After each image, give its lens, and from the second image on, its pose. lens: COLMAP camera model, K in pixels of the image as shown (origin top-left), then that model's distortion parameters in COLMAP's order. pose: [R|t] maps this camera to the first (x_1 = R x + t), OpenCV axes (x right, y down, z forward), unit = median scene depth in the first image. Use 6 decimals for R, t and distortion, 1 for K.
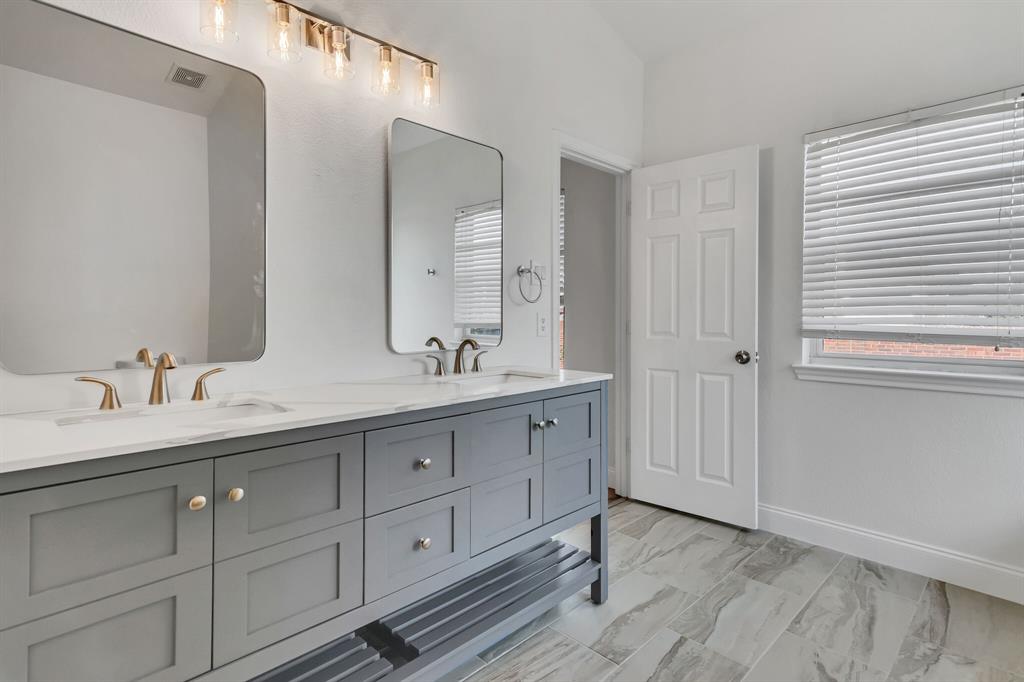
lens RADIAL K [[503.9, 0, 512.6], [0, 503.9, 335.6], [0, 0, 1]] dist [0.015778, 0.000157]
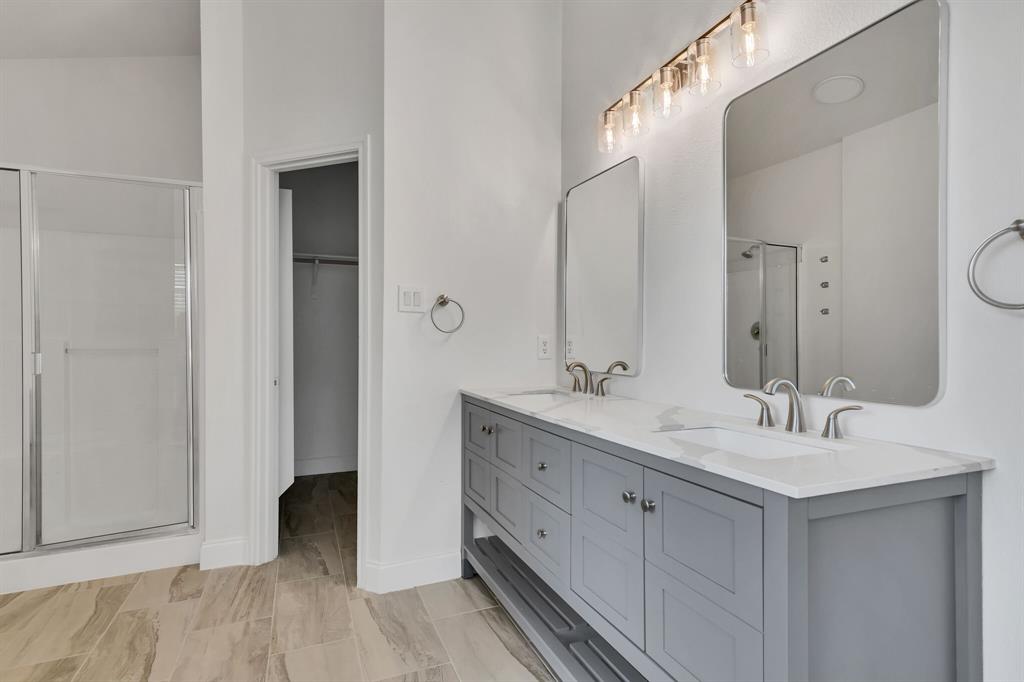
lens RADIAL K [[503.9, 0, 512.6], [0, 503.9, 335.6], [0, 0, 1]] dist [0.015778, 0.000157]
pose [[-0.375633, -0.007062, -0.926742, 0.855212], [-0.025788, 0.999663, 0.002835, -0.079046], [0.926410, 0.024964, -0.375688, 1.738720]]
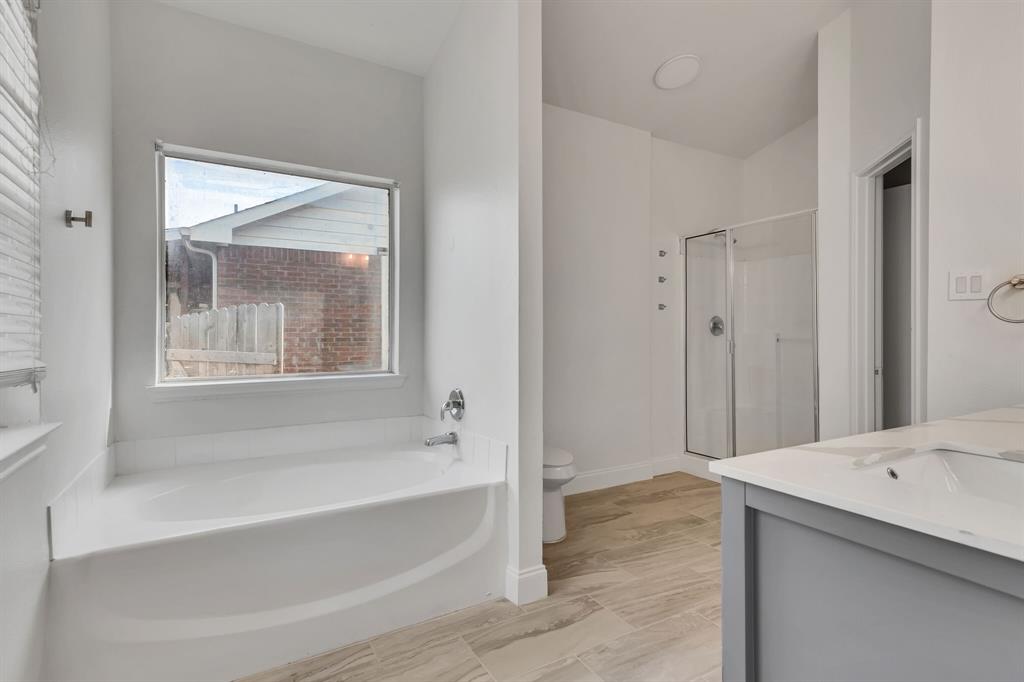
lens RADIAL K [[503.9, 0, 512.6], [0, 503.9, 335.6], [0, 0, 1]] dist [0.015778, 0.000157]
pose [[-0.963417, -0.002040, 0.268000, 0.522190], [0.007487, 0.999376, 0.034523, -0.092700], [-0.267903, 0.035266, -0.962800, 2.191951]]
